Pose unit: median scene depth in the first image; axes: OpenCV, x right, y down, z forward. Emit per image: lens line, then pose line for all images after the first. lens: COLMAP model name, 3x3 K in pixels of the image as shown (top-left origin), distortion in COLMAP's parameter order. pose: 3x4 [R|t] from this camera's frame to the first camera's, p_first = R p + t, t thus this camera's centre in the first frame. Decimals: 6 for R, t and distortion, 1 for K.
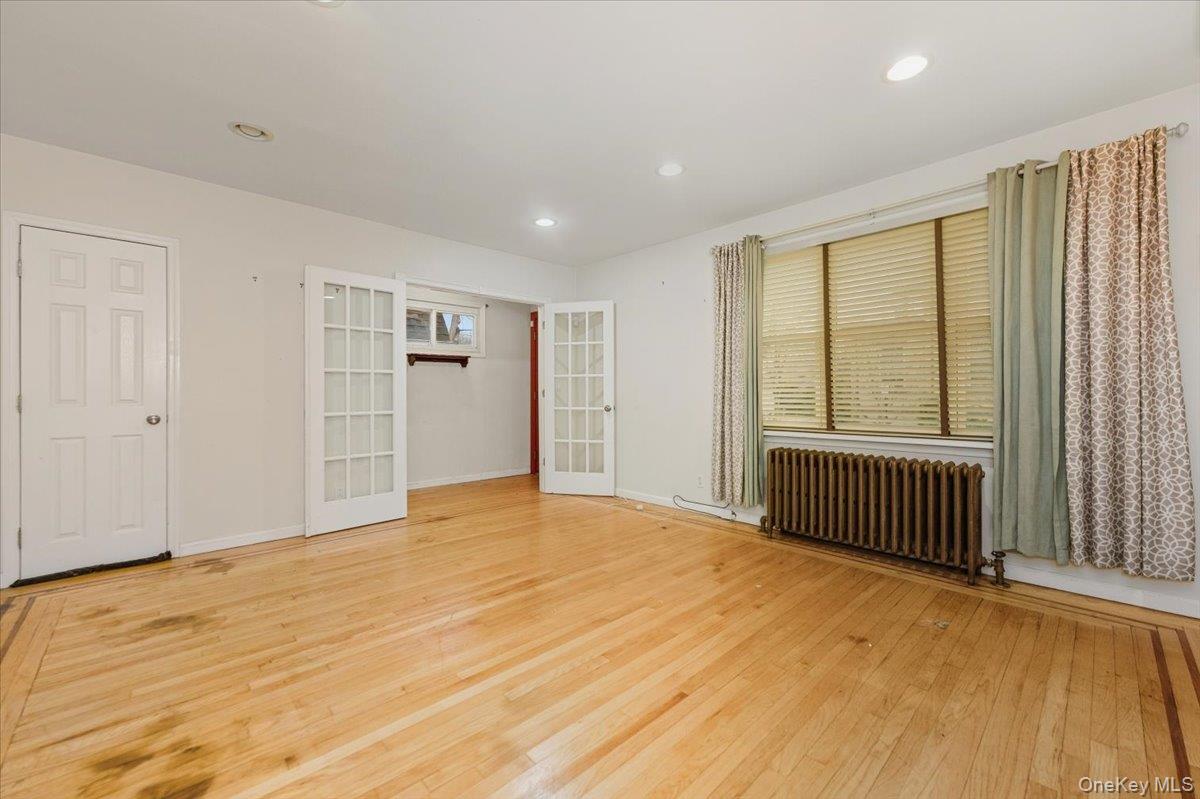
lens RADIAL K [[478.1, 0, 601.0], [0, 478.1, 396.1], [0, 0, 1]] dist [0.000699, 0.000168]
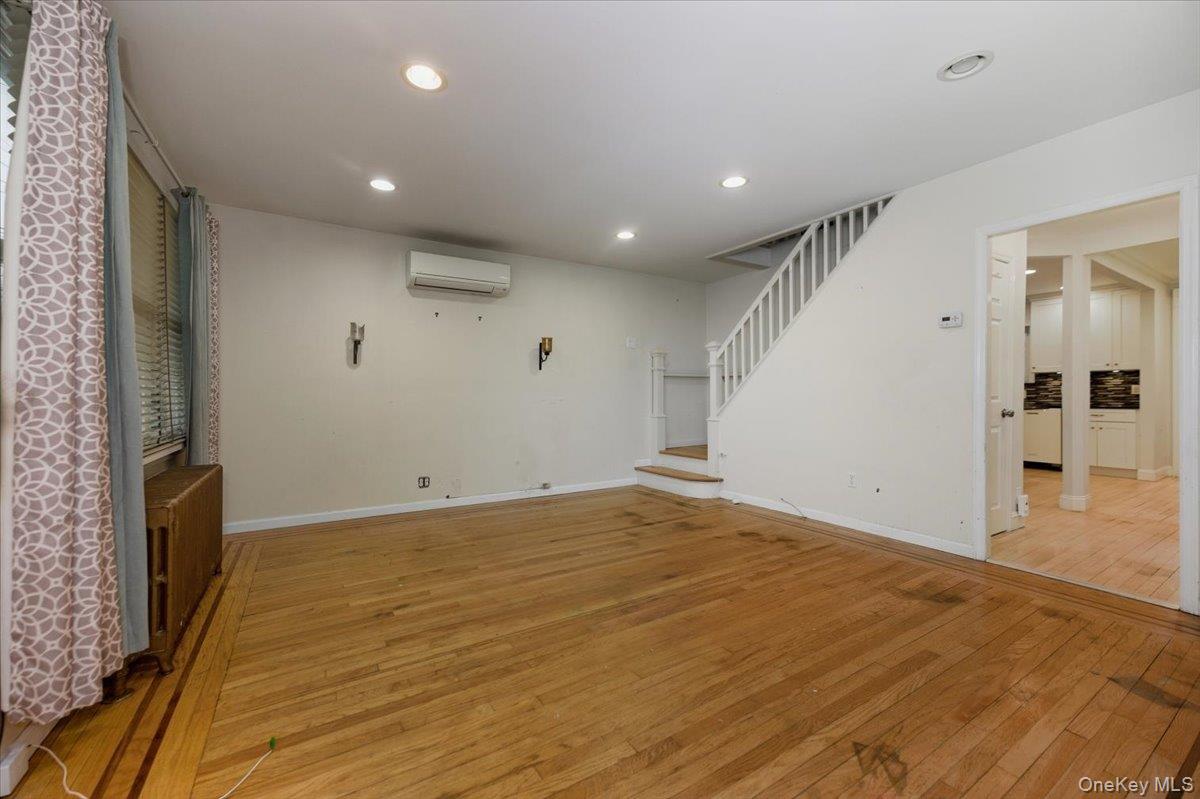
lens RADIAL K [[478.1, 0, 600.2], [0, 478.1, 395.9], [0, 0, 1]] dist [0.000699, 0.000168]
pose [[-0.978943, -0.000299, 0.204132, -0.351191], [0.001369, 0.999967, 0.008033, -0.011048], [-0.204128, 0.008144, -0.978910, 2.311577]]
